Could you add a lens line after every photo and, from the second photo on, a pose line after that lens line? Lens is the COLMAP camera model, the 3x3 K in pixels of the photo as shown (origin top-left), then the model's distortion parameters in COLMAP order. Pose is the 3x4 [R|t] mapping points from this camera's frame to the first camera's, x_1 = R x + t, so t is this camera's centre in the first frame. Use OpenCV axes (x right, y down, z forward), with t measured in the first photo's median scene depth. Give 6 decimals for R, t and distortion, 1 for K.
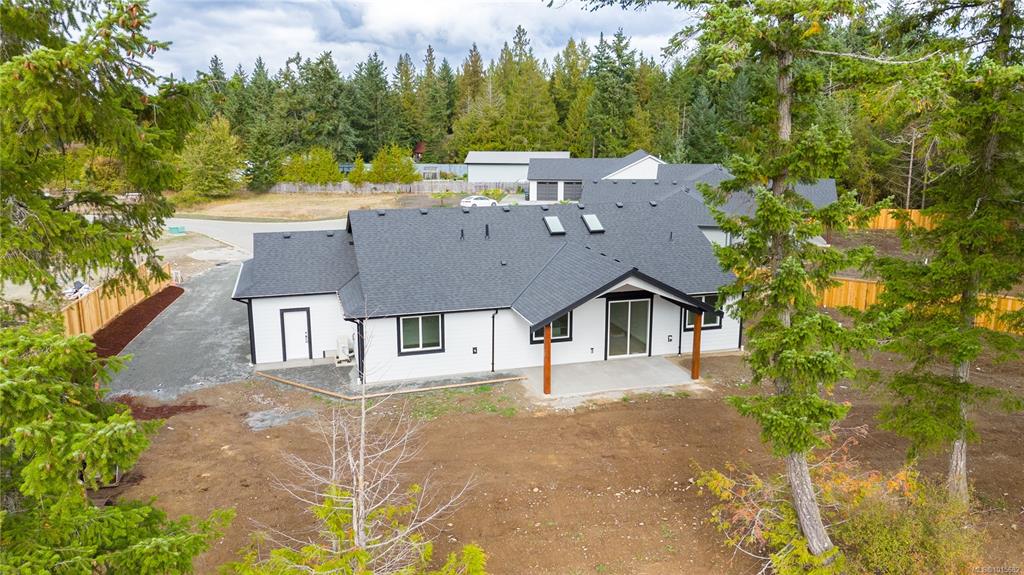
lens RADIAL K [[754.1, 0, 512.6], [0, 754.1, 284.9], [0, 0, 1]] dist [0.056429, -0.037140]
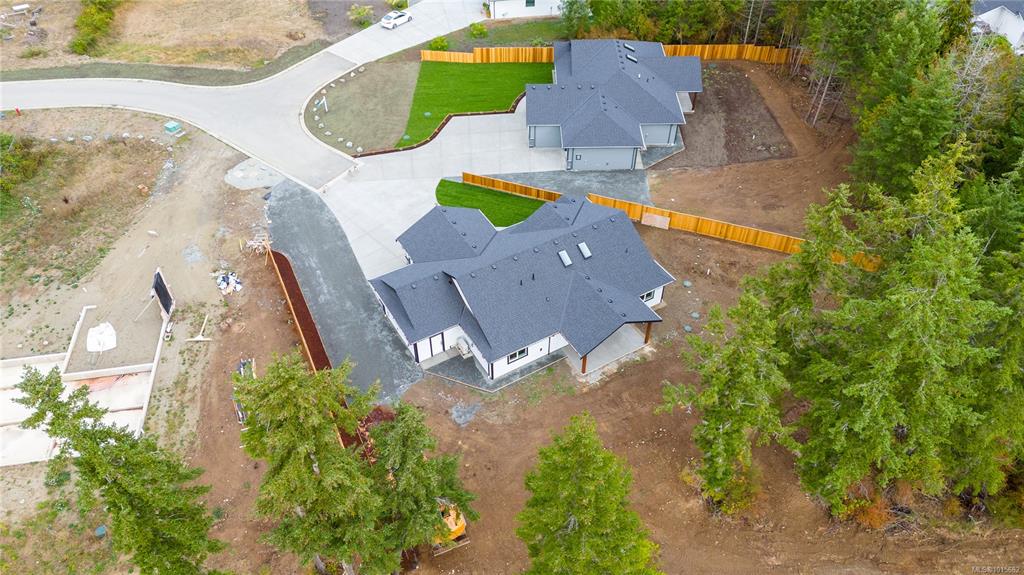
lens RADIAL K [[754.1, 0, 511.0], [0, 754.1, 287.7], [0, 0, 1]] dist [0.056429, -0.037140]
pose [[0.969331, -0.175547, 0.171992, -0.411937], [0.056807, 0.840931, 0.538152, -1.049427], [-0.239104, -0.511877, 0.825113, -0.494491]]
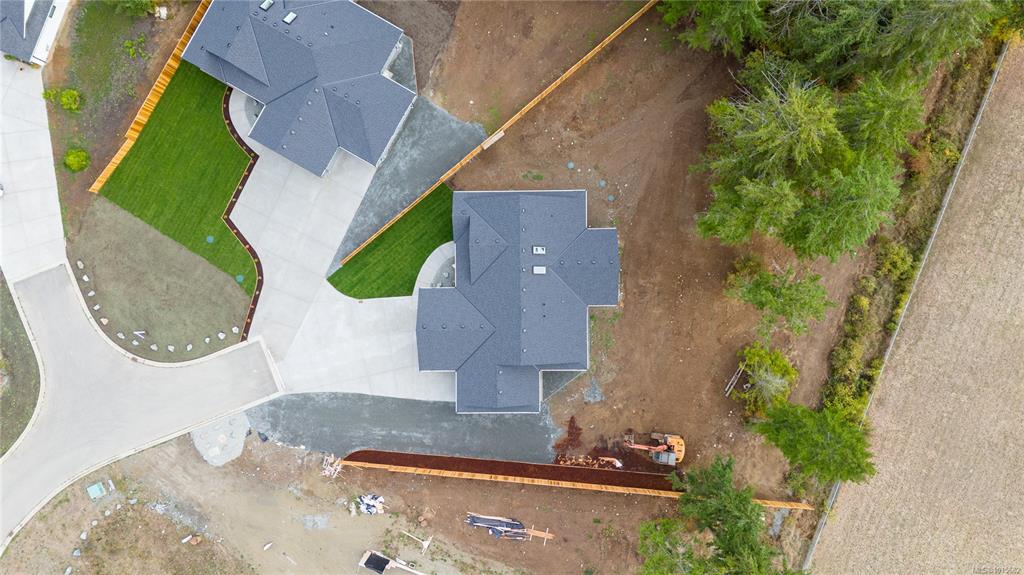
lens RADIAL K [[754.1, 0, 512.3], [0, 754.1, 289.3], [0, 0, 1]] dist [0.056429, -0.037140]
pose [[0.270448, -0.962729, -0.003216, -0.008715], [0.231360, 0.061750, 0.970906, -2.274755], [-0.934521, -0.263324, 0.239438, 0.597677]]
